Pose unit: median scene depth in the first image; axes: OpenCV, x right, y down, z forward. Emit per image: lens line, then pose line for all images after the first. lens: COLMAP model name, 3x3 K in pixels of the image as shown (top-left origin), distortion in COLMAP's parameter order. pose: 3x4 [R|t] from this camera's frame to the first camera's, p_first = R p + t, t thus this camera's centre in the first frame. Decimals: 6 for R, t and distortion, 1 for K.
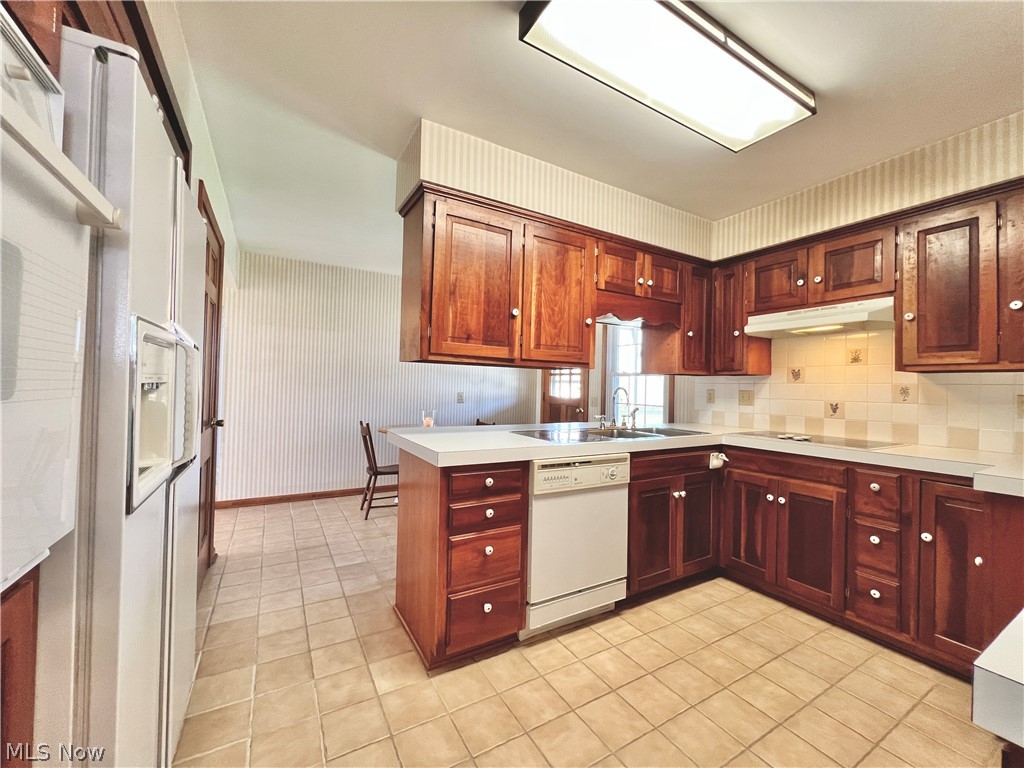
lens RADIAL K [[408.3, 0, 508.5], [0, 408.3, 381.9], [0, 0, 1]] dist [-0.001796, -0.000055]
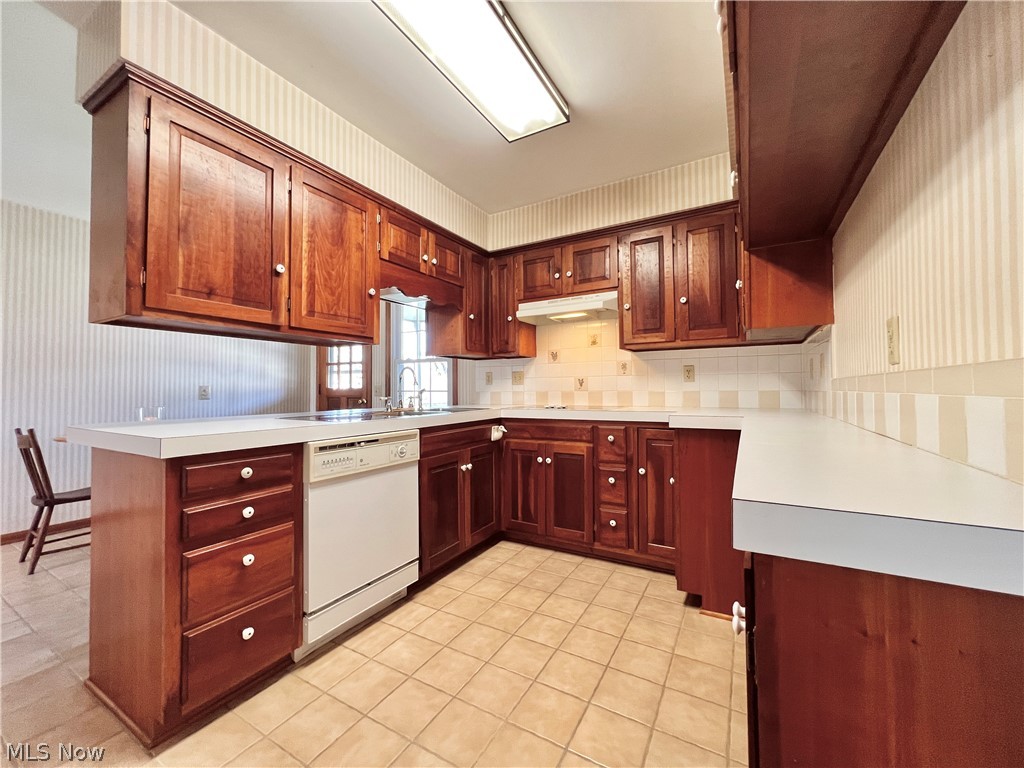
lens RADIAL K [[408.3, 0, 508.5], [0, 408.3, 381.9], [0, 0, 1]] dist [-0.001796, -0.000055]
pose [[0.866495, -0.018874, 0.498829, 0.001018], [0.020239, 0.999792, 0.002672, 0.065440], [-0.498776, 0.007780, 0.866696, 0.057911]]
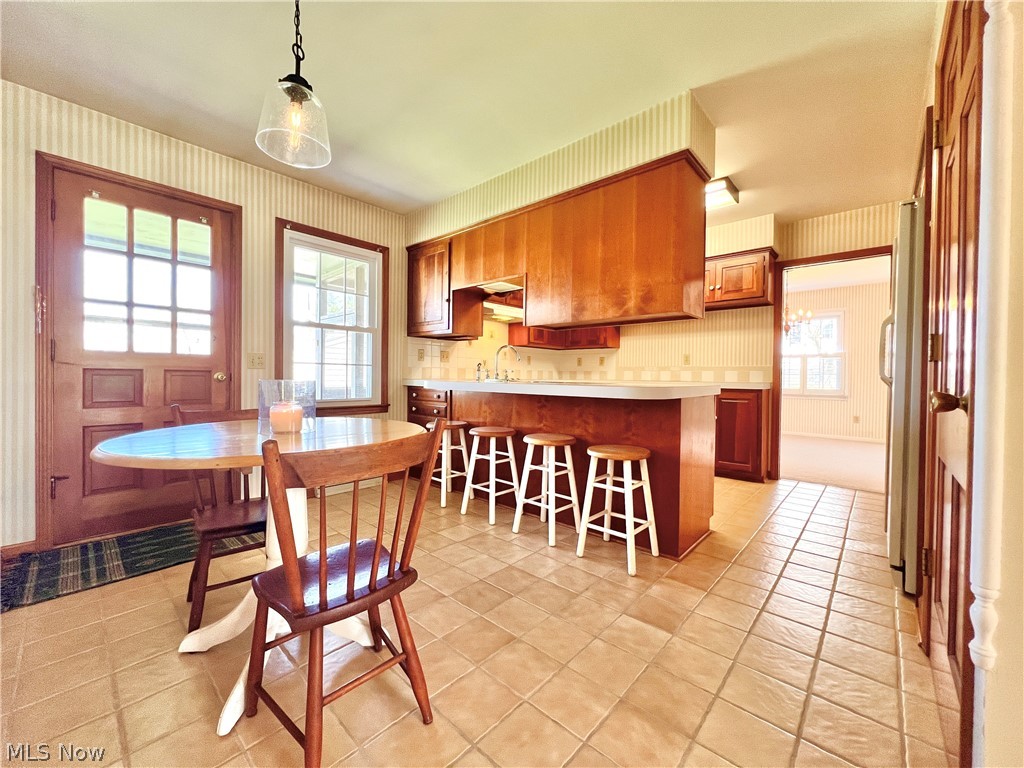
lens RADIAL K [[408.3, 0, 508.5], [0, 408.3, 381.9], [0, 0, 1]] dist [-0.001796, -0.000055]
pose [[-0.302045, -0.045076, 0.952227, -1.191624], [-0.031933, 0.998799, 0.037151, 0.096639], [-0.952759, -0.019186, -0.303122, 1.870606]]
